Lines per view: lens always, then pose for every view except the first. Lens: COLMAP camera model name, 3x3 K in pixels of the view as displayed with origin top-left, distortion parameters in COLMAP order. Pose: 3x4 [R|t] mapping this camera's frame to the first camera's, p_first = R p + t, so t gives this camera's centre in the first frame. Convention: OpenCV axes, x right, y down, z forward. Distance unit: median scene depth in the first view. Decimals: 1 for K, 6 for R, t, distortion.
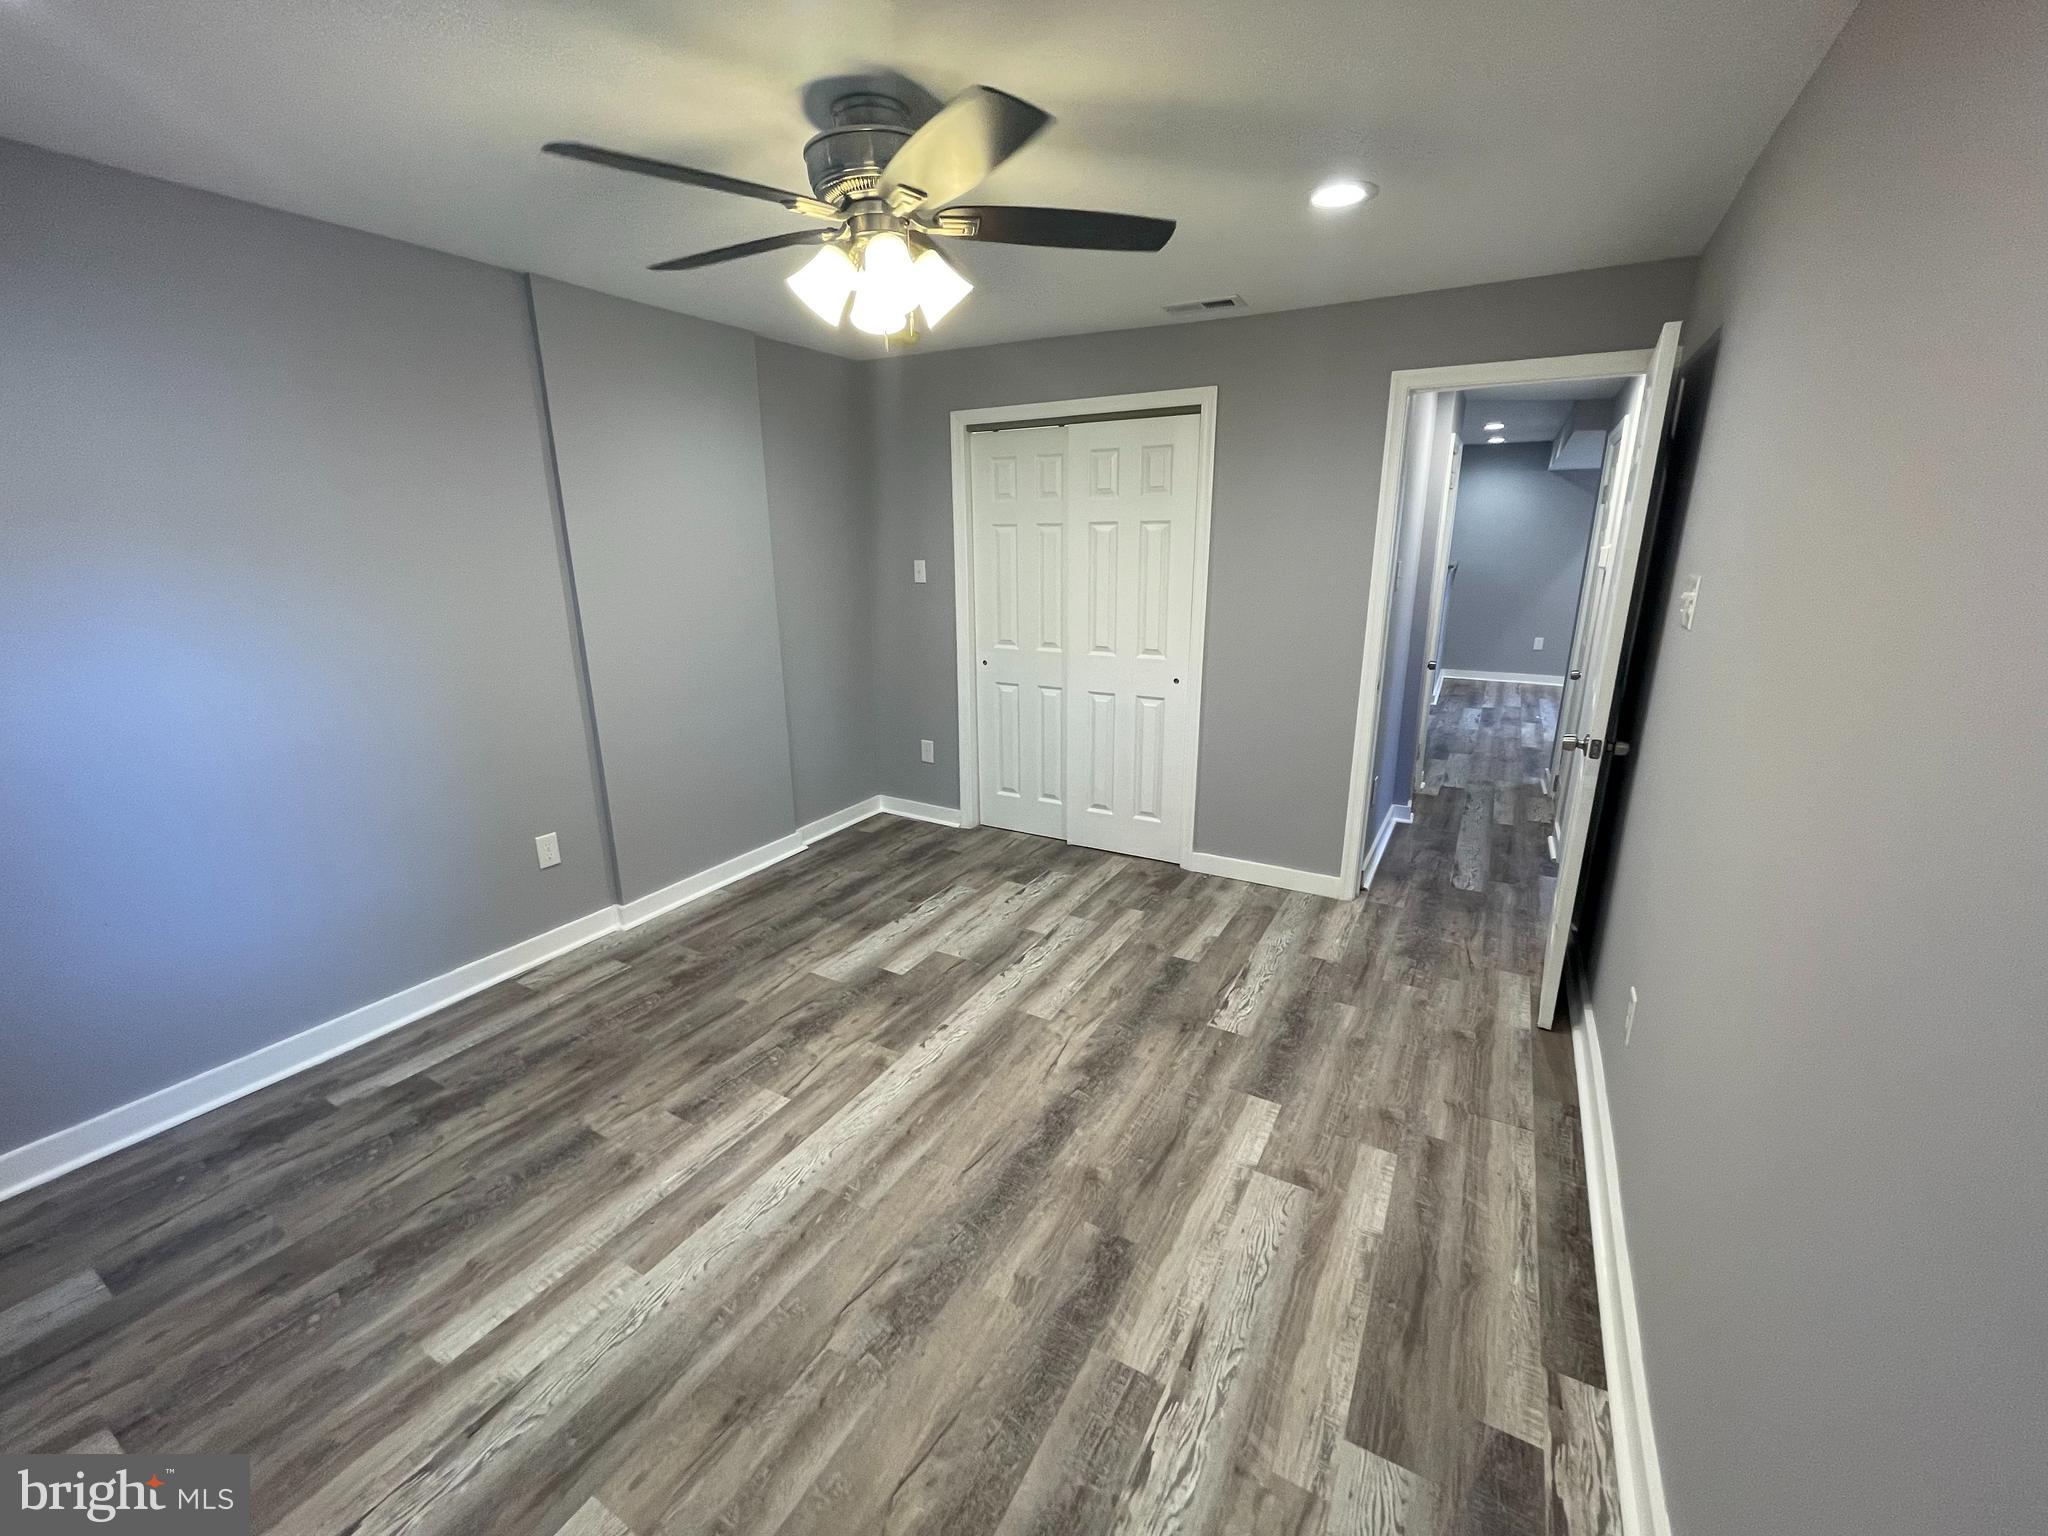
lens RADIAL K [[826.7, 0, 1025.4], [0, 826.7, 770.2], [0, 0, 1]] dist [-0.002570, -0.000119]
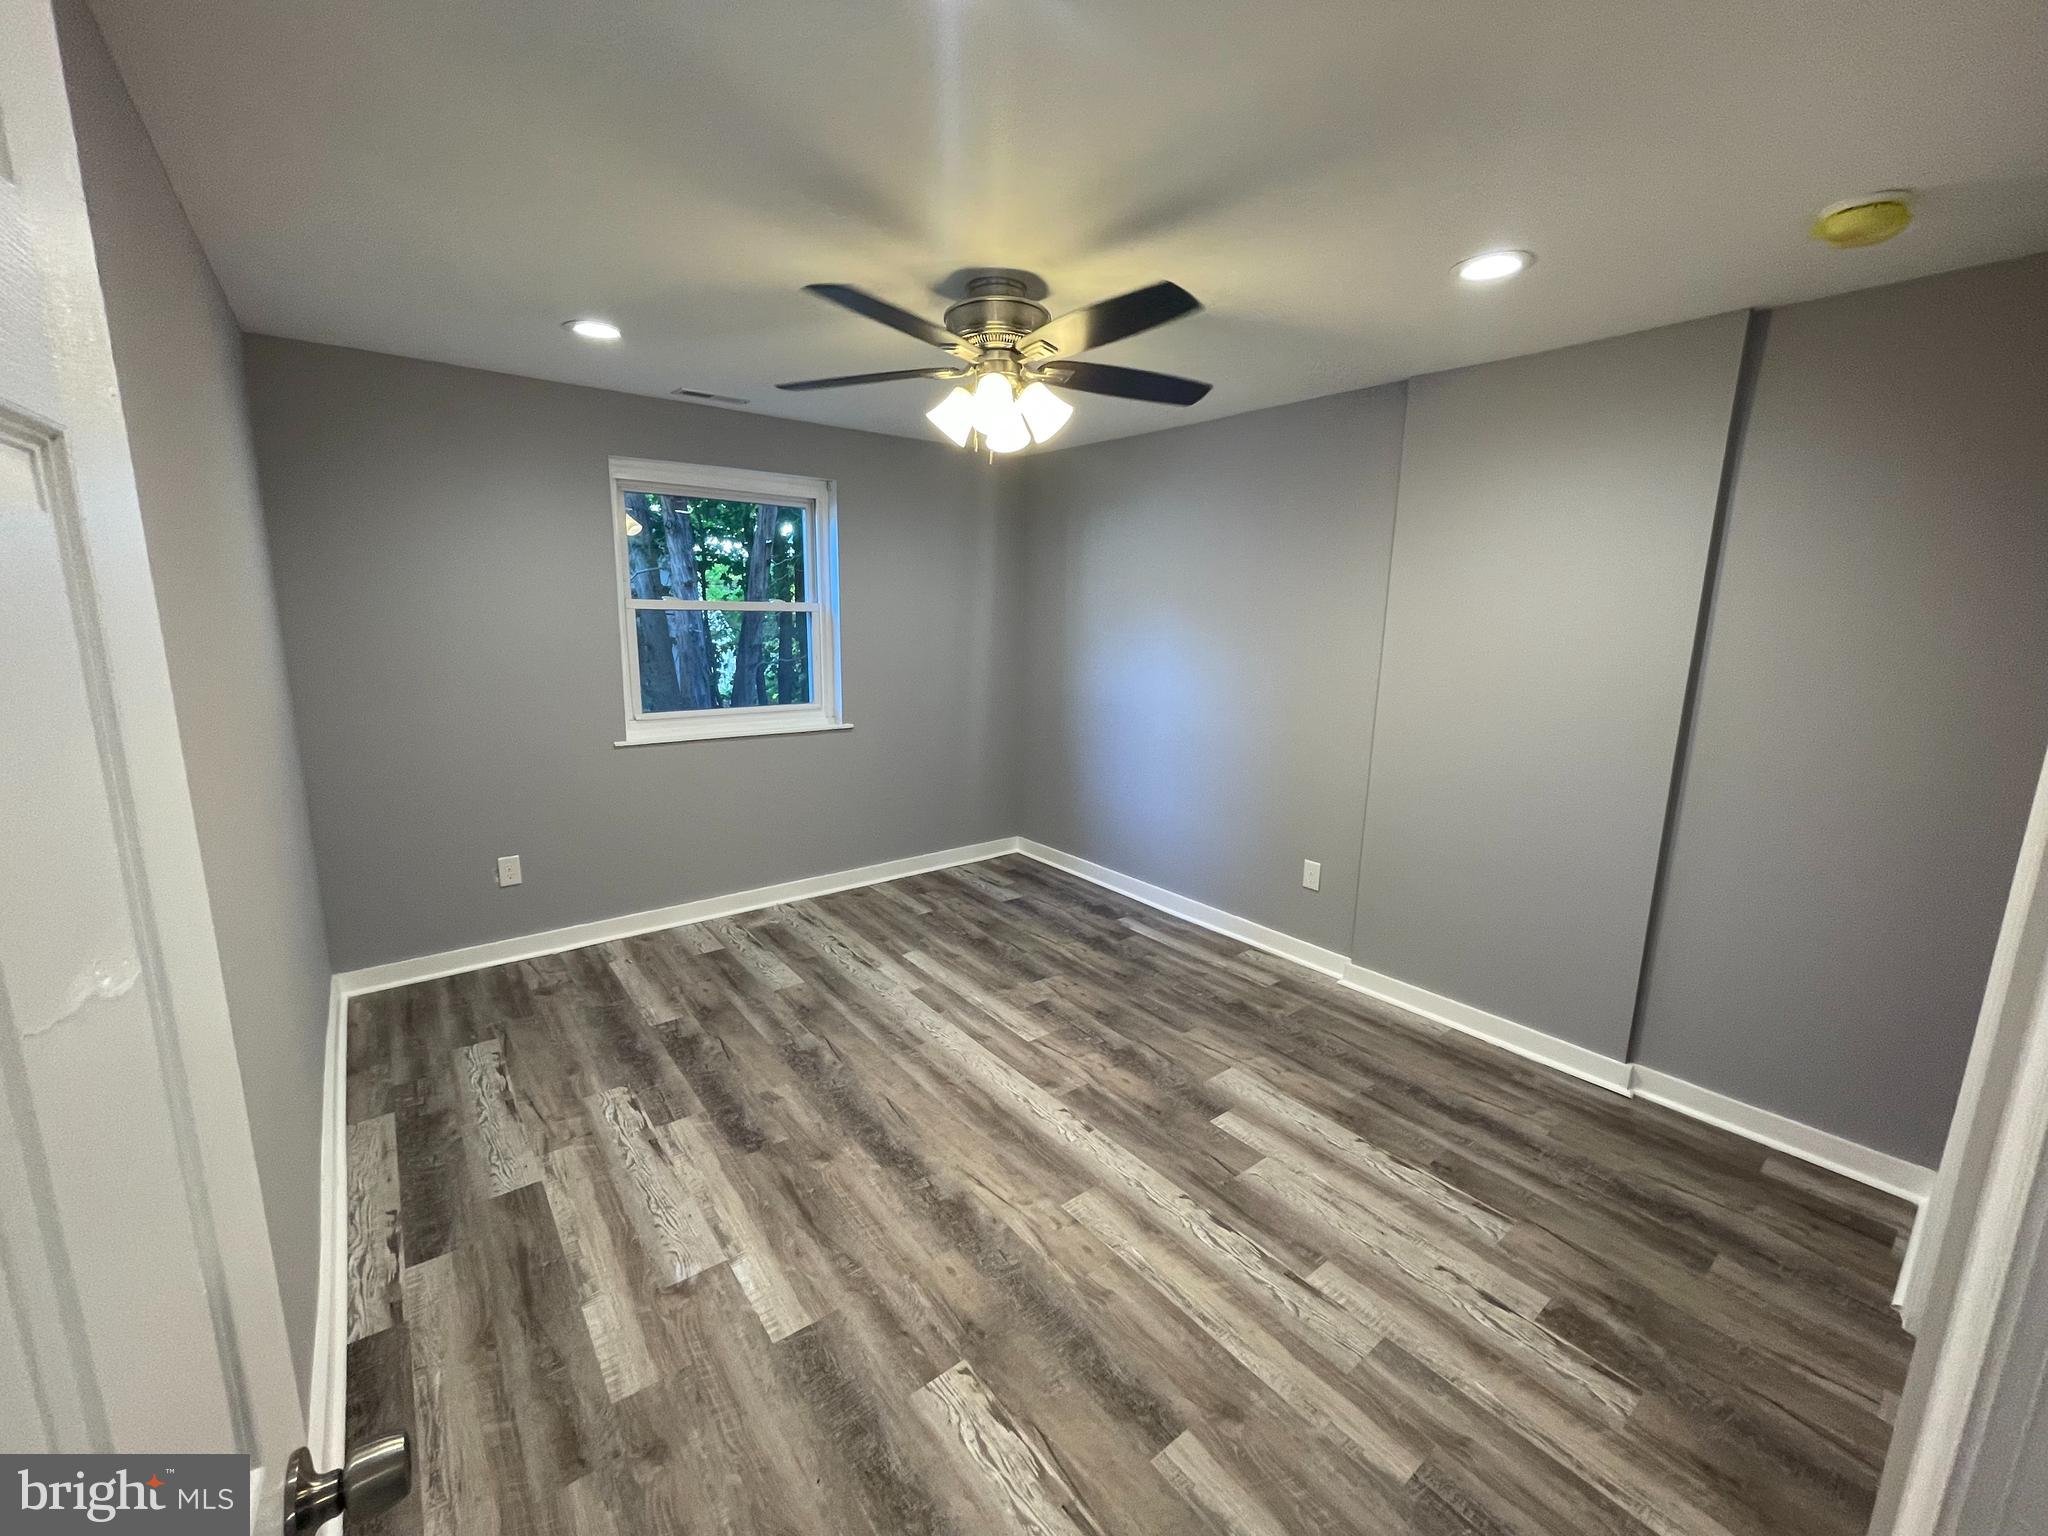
lens RADIAL K [[826.7, 0, 1018.7], [0, 826.7, 766.1], [0, 0, 1]] dist [-0.002570, -0.000119]
pose [[-0.379258, 0.177507, -0.908105, 0.795421], [-0.264927, 0.919507, 0.290380, -0.355401], [0.886553, 0.350711, -0.301704, 1.203797]]
